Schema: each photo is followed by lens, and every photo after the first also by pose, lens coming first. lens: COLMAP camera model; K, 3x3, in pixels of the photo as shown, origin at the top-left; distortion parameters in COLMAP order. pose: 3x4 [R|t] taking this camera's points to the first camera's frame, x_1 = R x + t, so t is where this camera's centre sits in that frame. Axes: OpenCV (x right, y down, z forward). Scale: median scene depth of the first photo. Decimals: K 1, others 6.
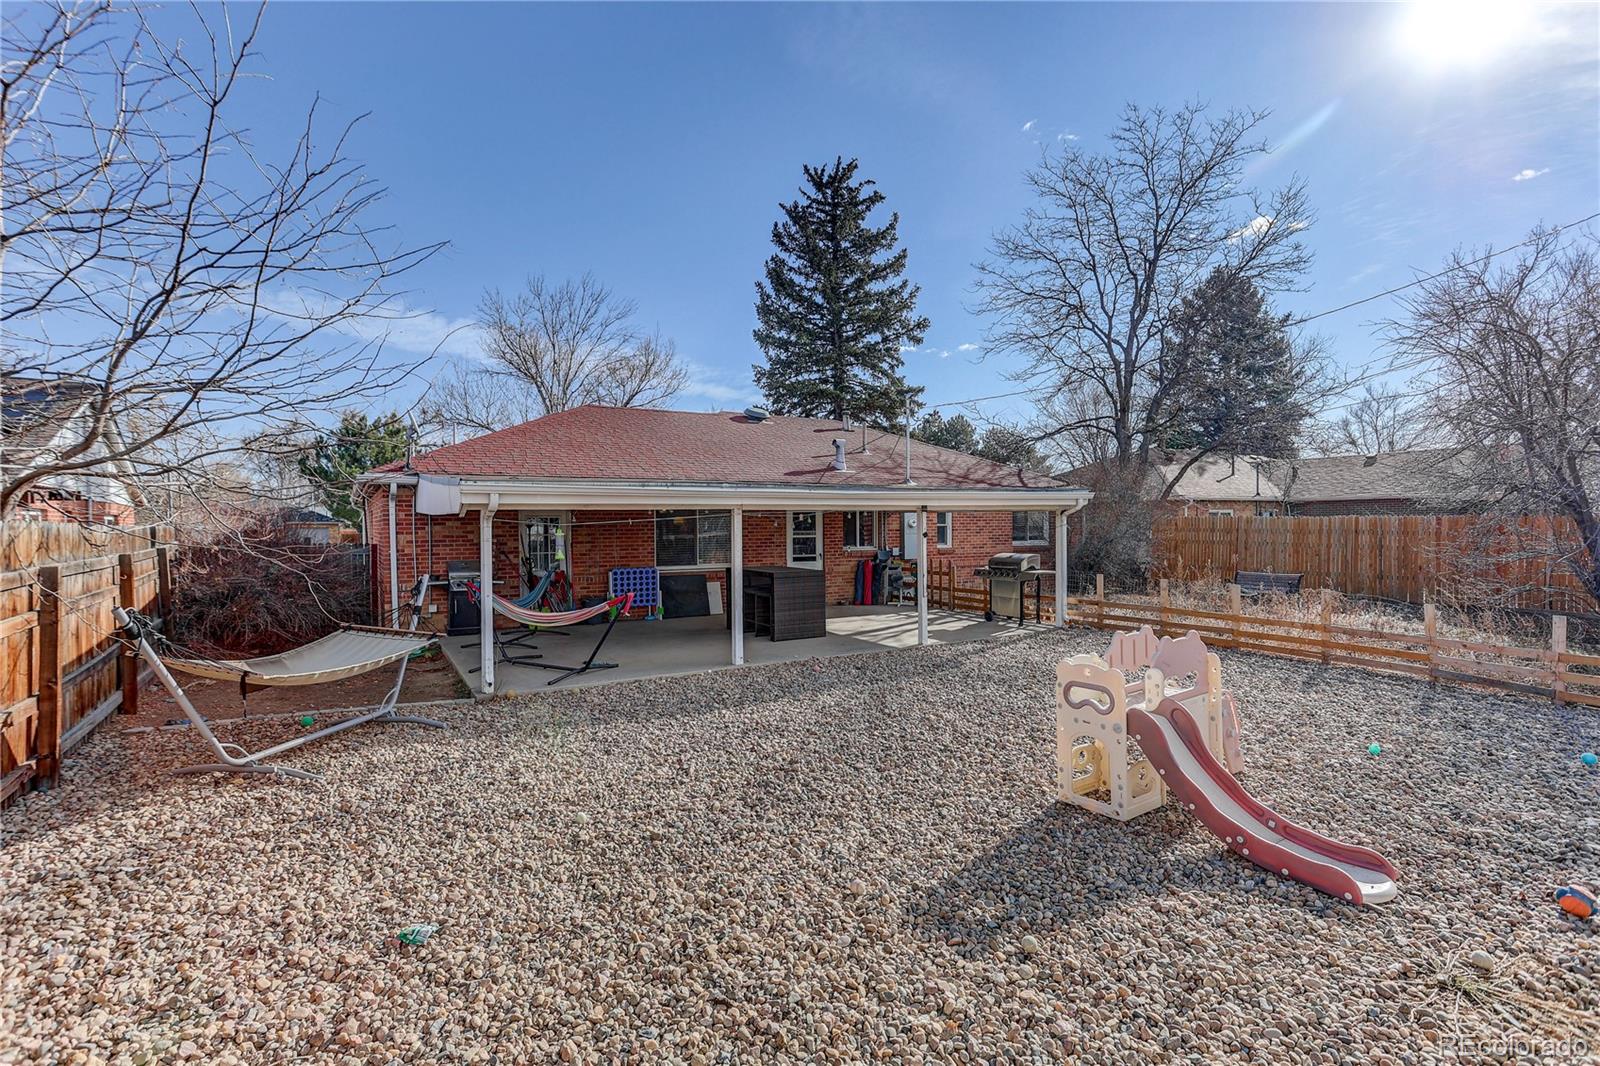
lens RADIAL K [[777.2, 0, 799.8], [0, 777.2, 524.8], [0, 0, 1]] dist [-0.040282, 0.027760]
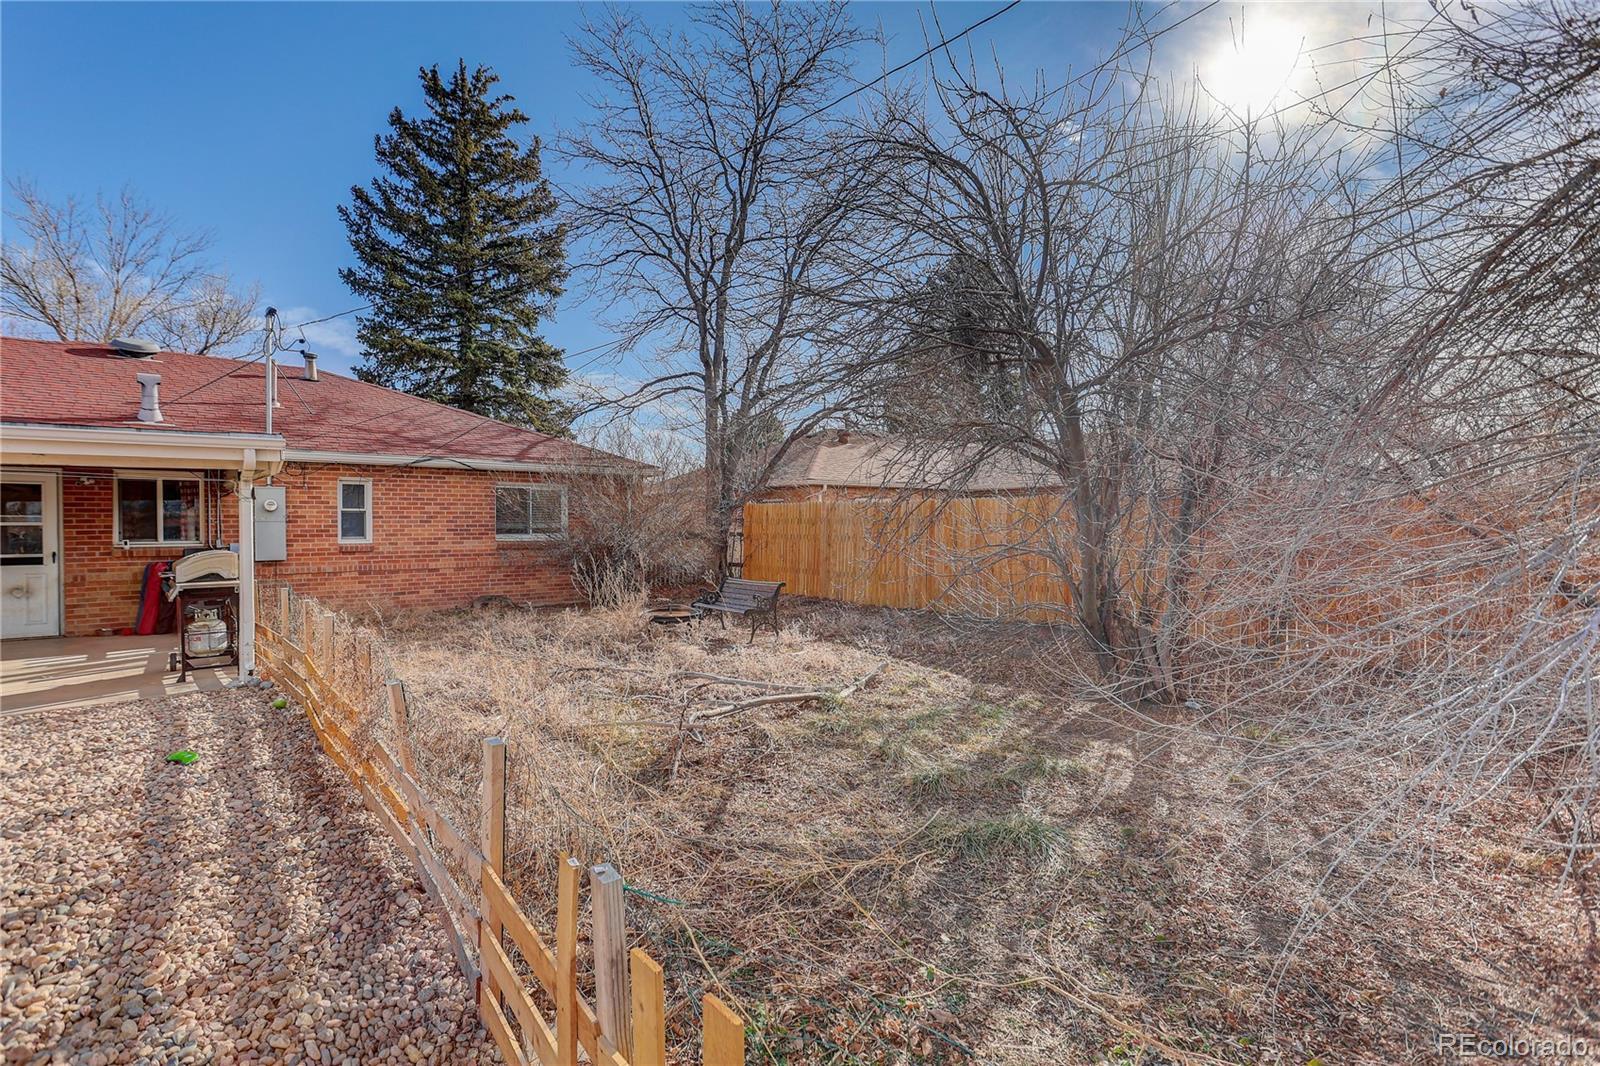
lens RADIAL K [[777.2, 0, 799.8], [0, 777.2, 524.8], [0, 0, 1]] dist [-0.040282, 0.027760]
pose [[0.982225, 0.001297, 0.187703, 0.246455], [-0.000574, 0.999992, -0.003903, 0.008806], [-0.187707, 0.003726, 0.982218, 0.153014]]
